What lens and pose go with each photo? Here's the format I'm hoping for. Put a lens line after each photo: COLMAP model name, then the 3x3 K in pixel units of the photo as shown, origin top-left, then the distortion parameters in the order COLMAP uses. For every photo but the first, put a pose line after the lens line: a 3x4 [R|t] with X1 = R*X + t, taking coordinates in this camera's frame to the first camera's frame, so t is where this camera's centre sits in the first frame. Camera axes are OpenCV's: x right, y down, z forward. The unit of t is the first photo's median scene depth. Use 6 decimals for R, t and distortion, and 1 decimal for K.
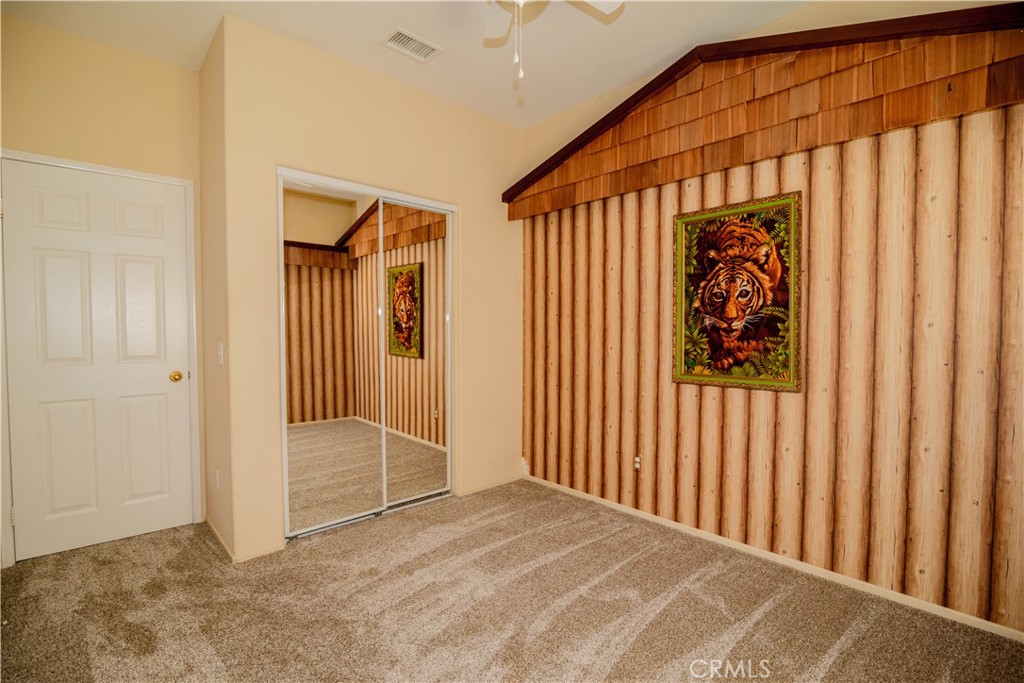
lens RADIAL K [[458.4, 0, 515.0], [0, 458.4, 355.4], [0, 0, 1]] dist [-0.001358, -0.000166]
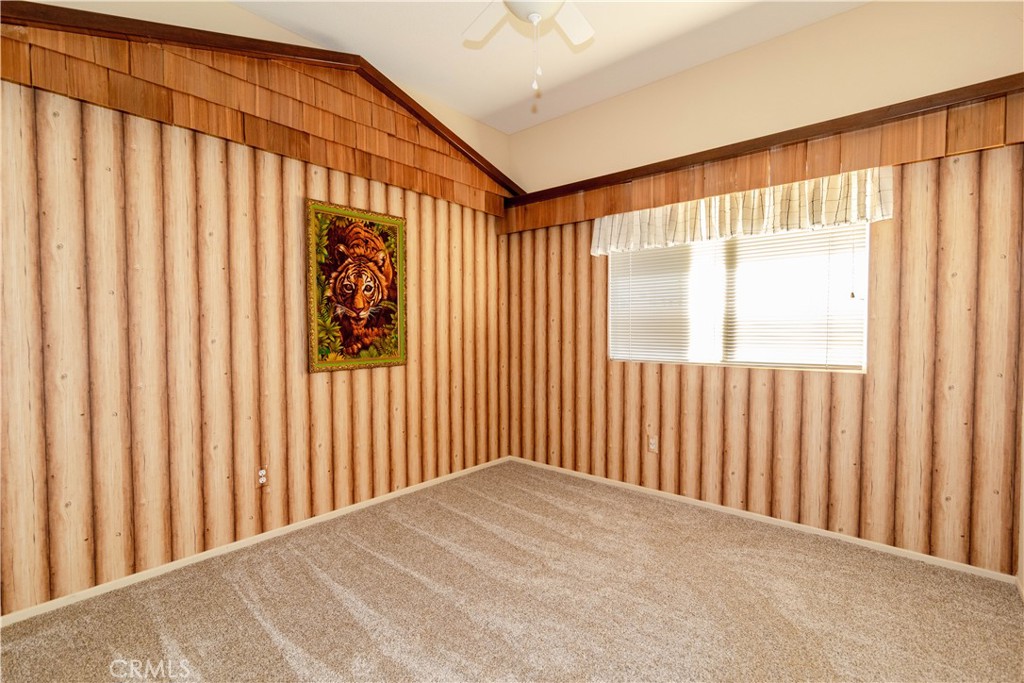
lens RADIAL K [[476.3, 0, 512.0], [0, 476.3, 341.5], [0, 0, 1]] dist [0.001962, 0.000082]
pose [[-0.102405, -0.042881, 0.993818, -0.753308], [0.043482, 0.997923, 0.047539, -0.038964], [-0.993792, 0.048081, -0.100328, 0.745065]]
